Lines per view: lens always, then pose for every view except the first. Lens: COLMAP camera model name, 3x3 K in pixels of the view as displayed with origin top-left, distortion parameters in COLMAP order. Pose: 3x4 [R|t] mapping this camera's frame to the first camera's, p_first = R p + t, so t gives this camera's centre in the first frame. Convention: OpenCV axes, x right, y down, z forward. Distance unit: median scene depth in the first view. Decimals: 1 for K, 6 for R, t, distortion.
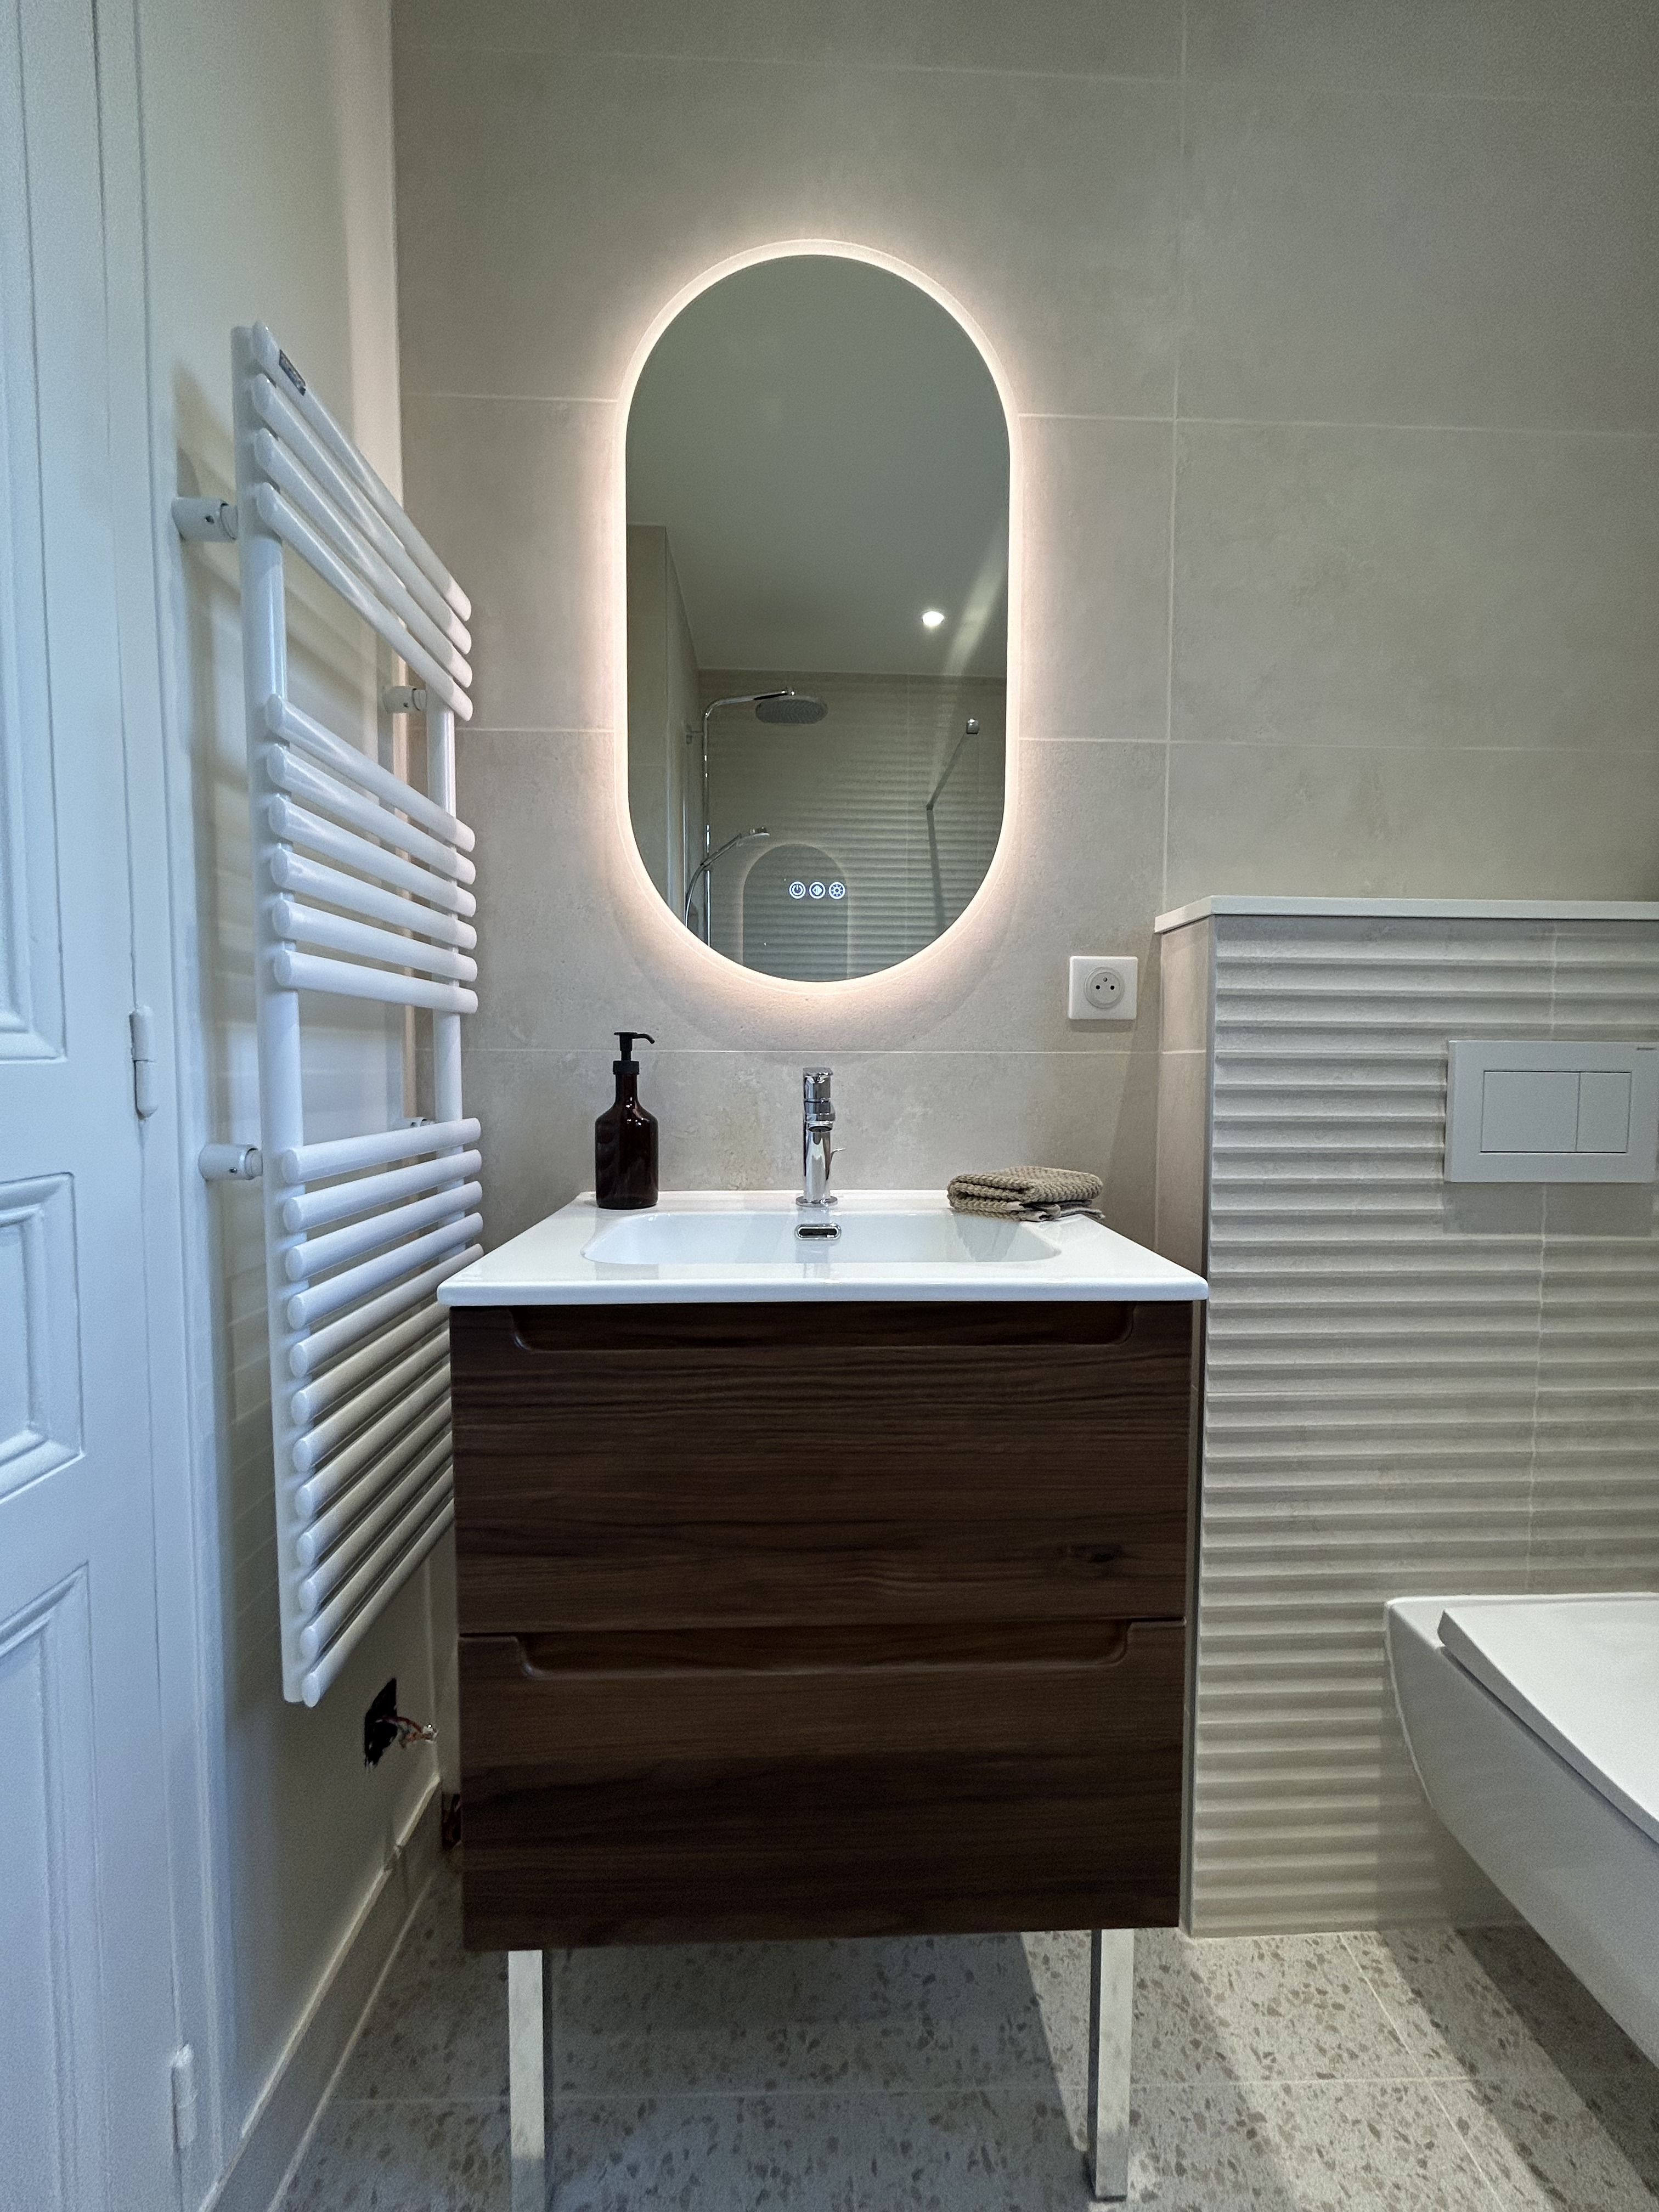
lens RADIAL K [[892.0, 0, 835.4], [0, 892.0, 1108.1], [0, 0, 1]] dist [0.000172, -0.000114]
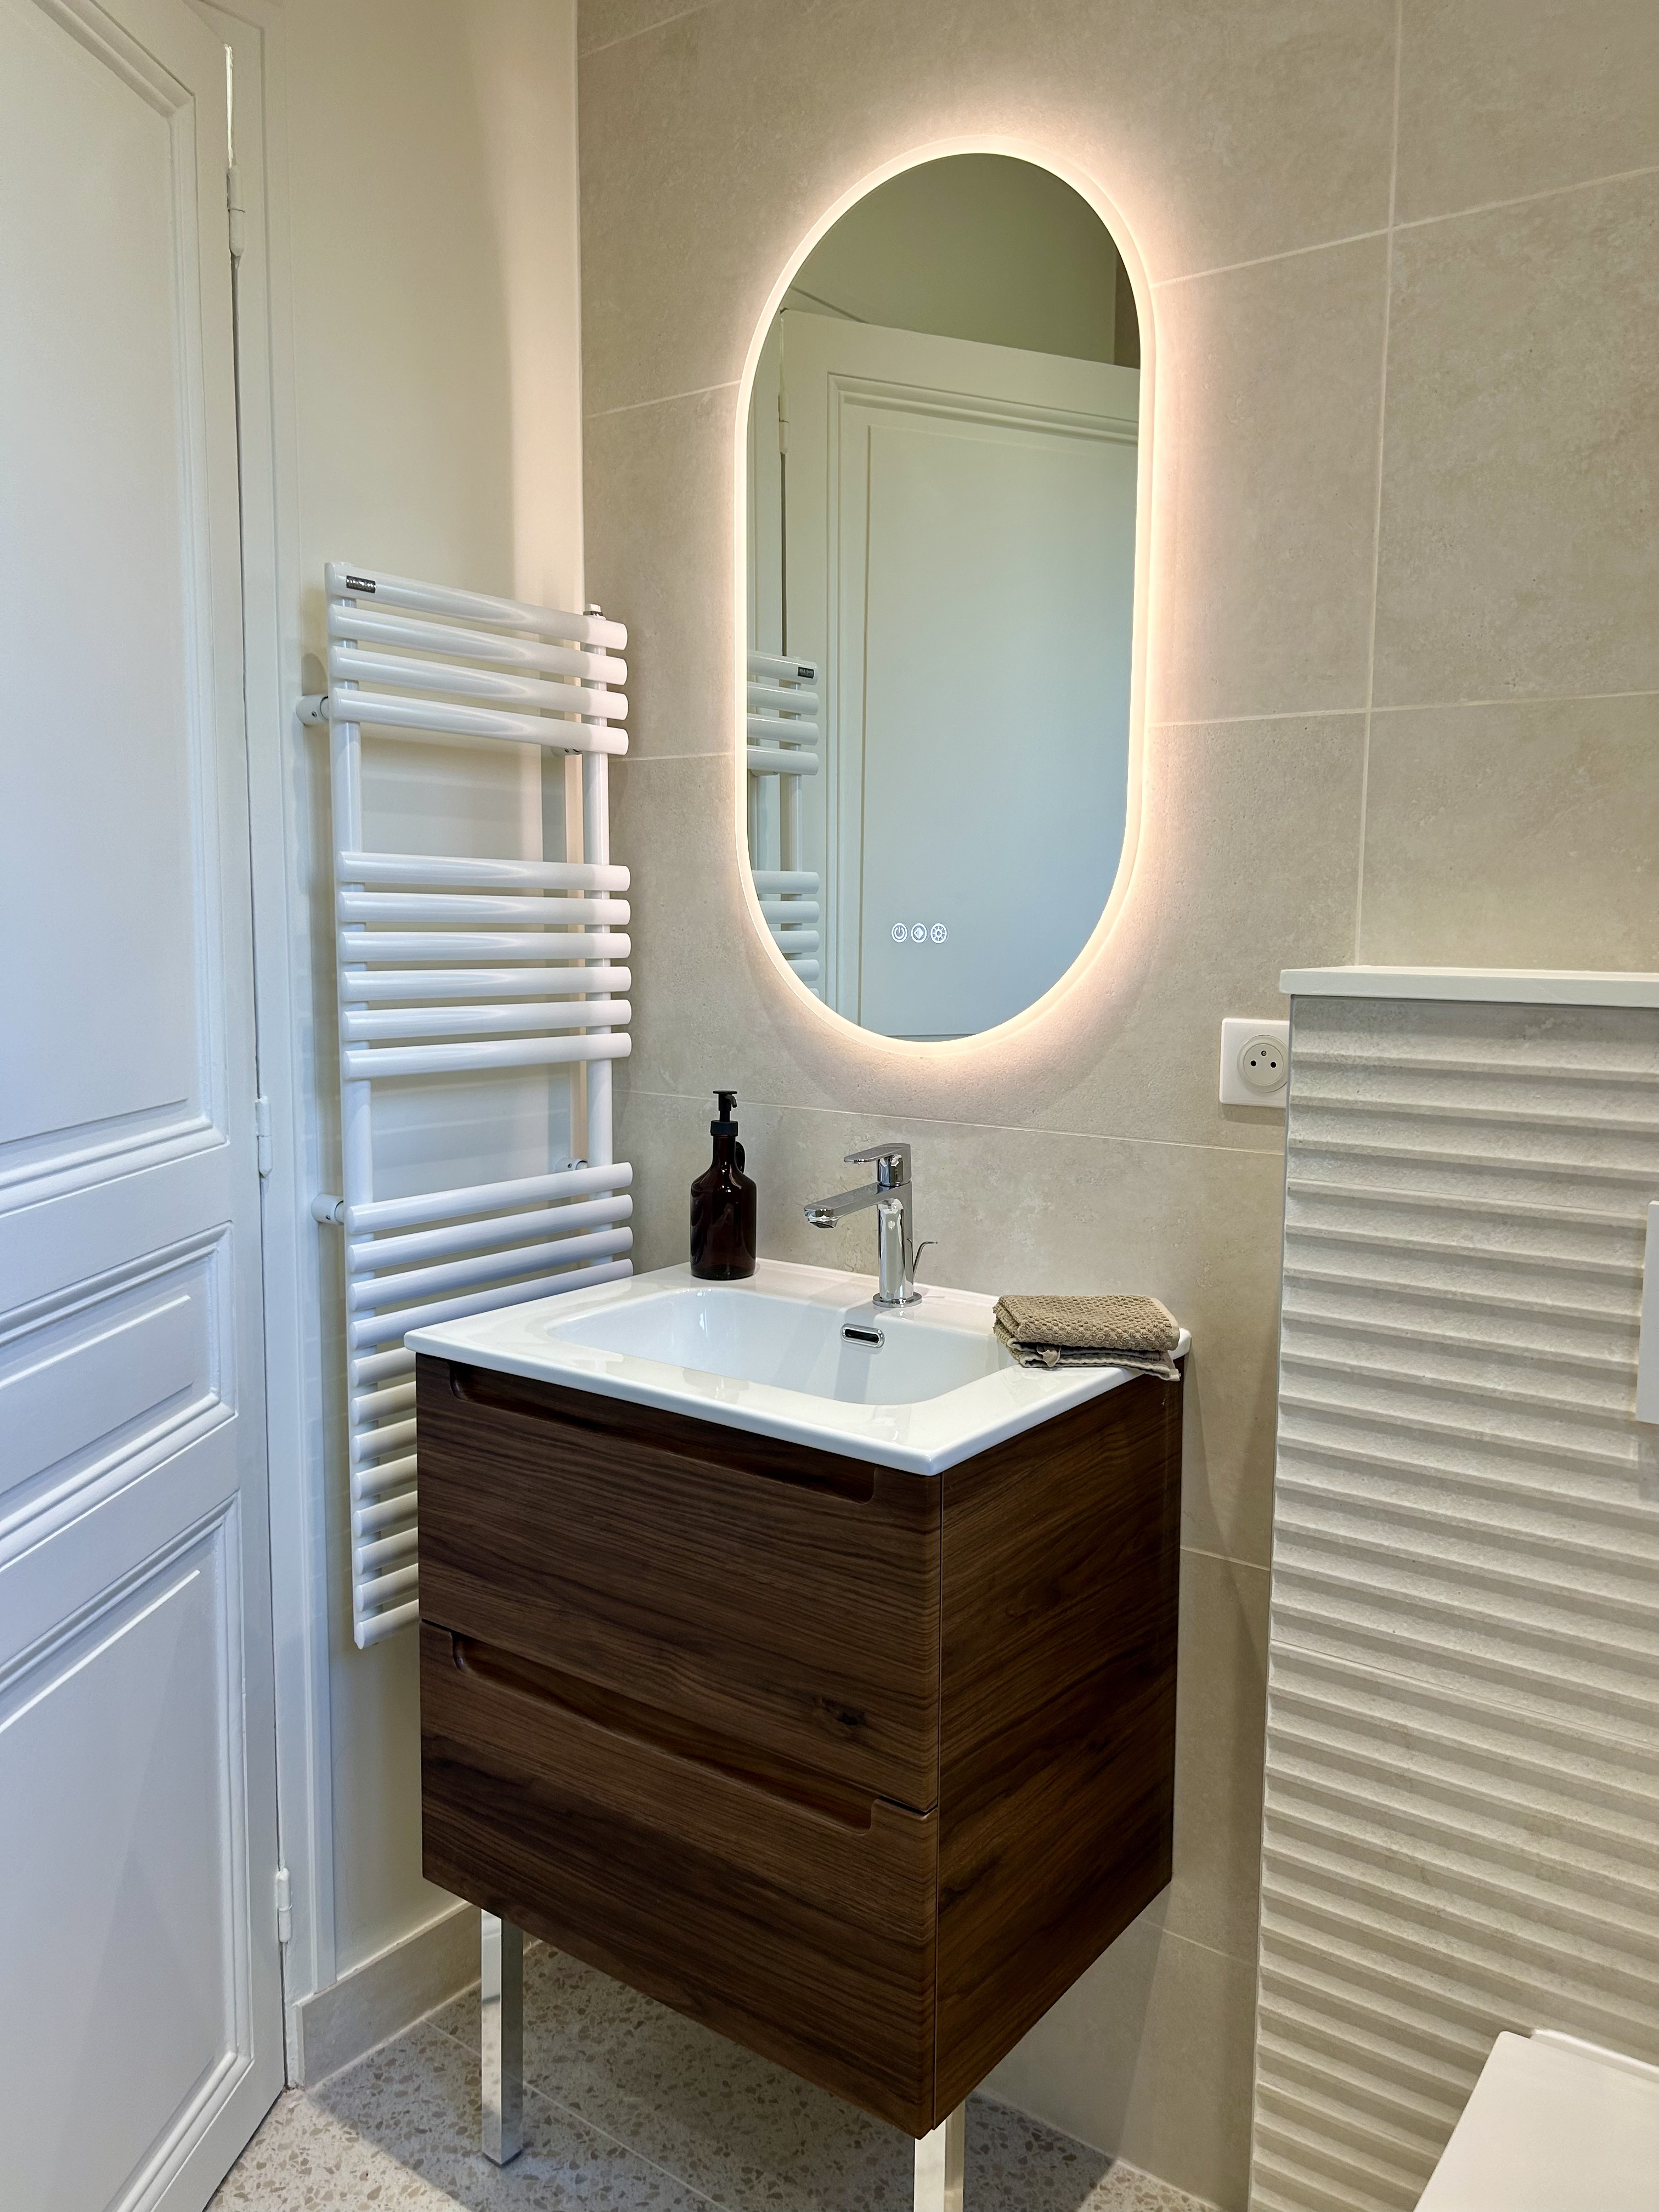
lens RADIAL K [[1652.8, 0, 845.2], [0, 1652.8, 1096.0], [0, 0, 1]] dist [0.089015, -0.112216]
pose [[0.783132, 0.071302, -0.617754, 0.955255], [-0.039975, 0.997122, 0.064413, -0.200714], [0.620569, -0.025750, 0.783729, -0.283976]]
